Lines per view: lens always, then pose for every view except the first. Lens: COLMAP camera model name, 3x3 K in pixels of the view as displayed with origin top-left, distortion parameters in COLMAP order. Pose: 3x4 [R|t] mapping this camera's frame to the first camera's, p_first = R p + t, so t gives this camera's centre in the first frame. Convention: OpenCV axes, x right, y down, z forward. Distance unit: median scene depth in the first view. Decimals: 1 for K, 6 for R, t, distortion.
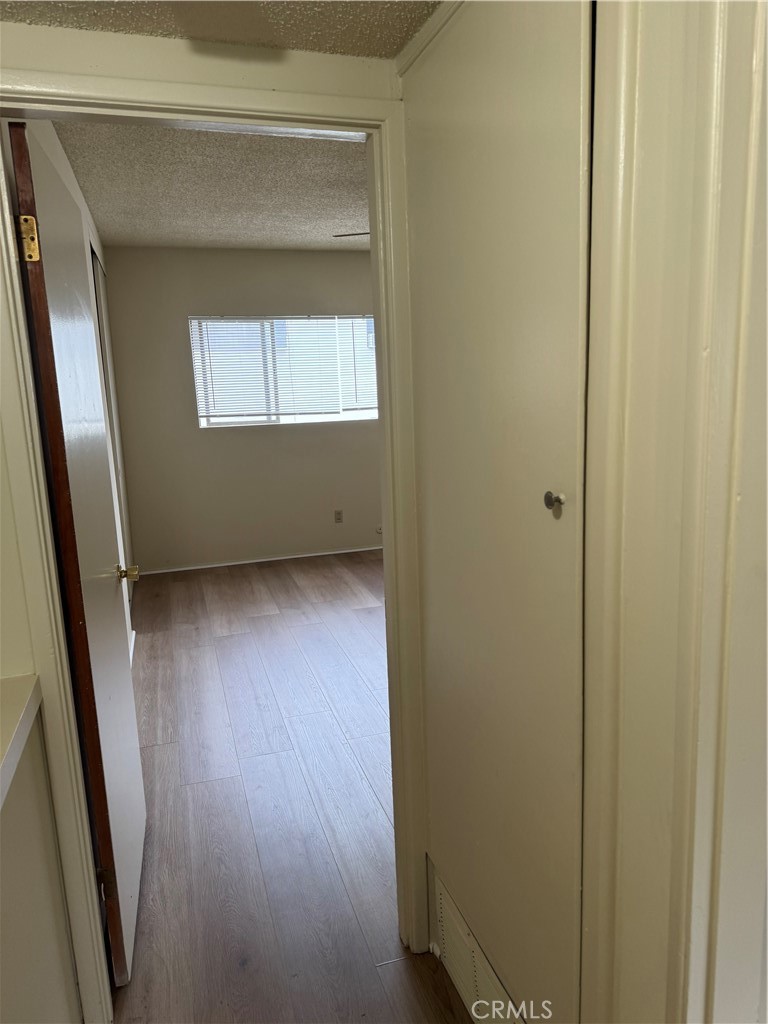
lens RADIAL K [[721.5, 0, 384.0], [0, 721.5, 512.0], [0, 0, 1]] dist [0.125457, -0.157797]
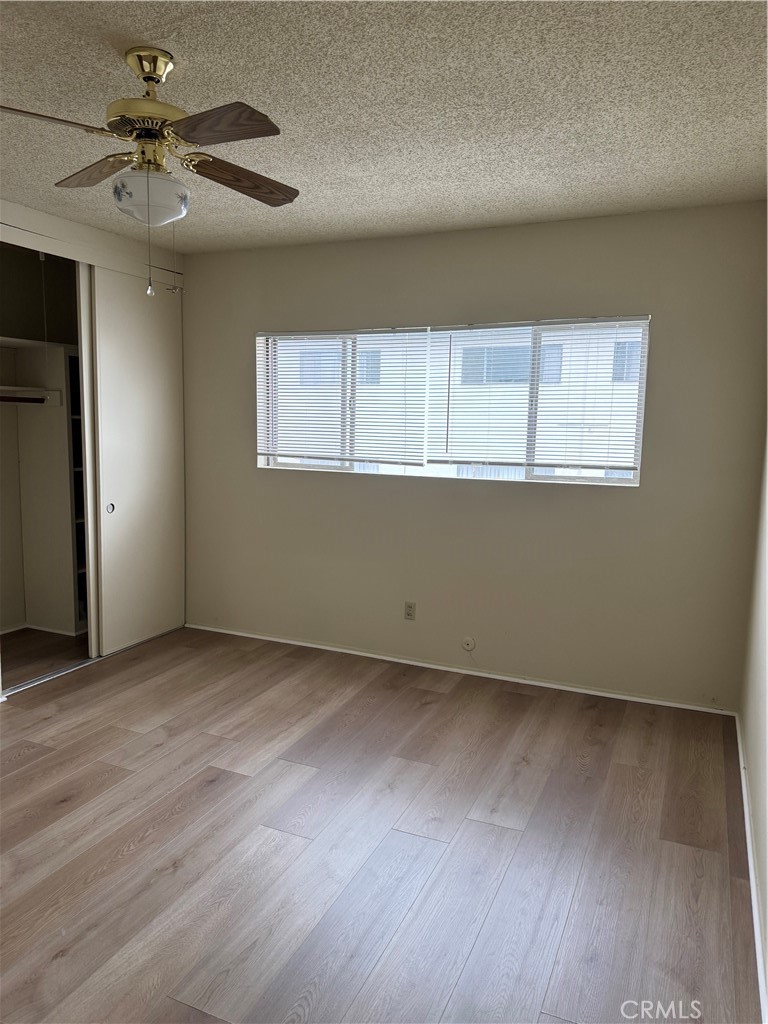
lens RADIAL K [[712.1, 0, 378.4], [0, 712.1, 514.4], [0, 0, 1]] dist [0.076411, -0.080636]
pose [[0.744149, 0.140107, -0.653155, 0.371474], [-0.166423, 0.985812, 0.021857, -0.101828], [0.646951, 0.092435, 0.756908, 0.474712]]
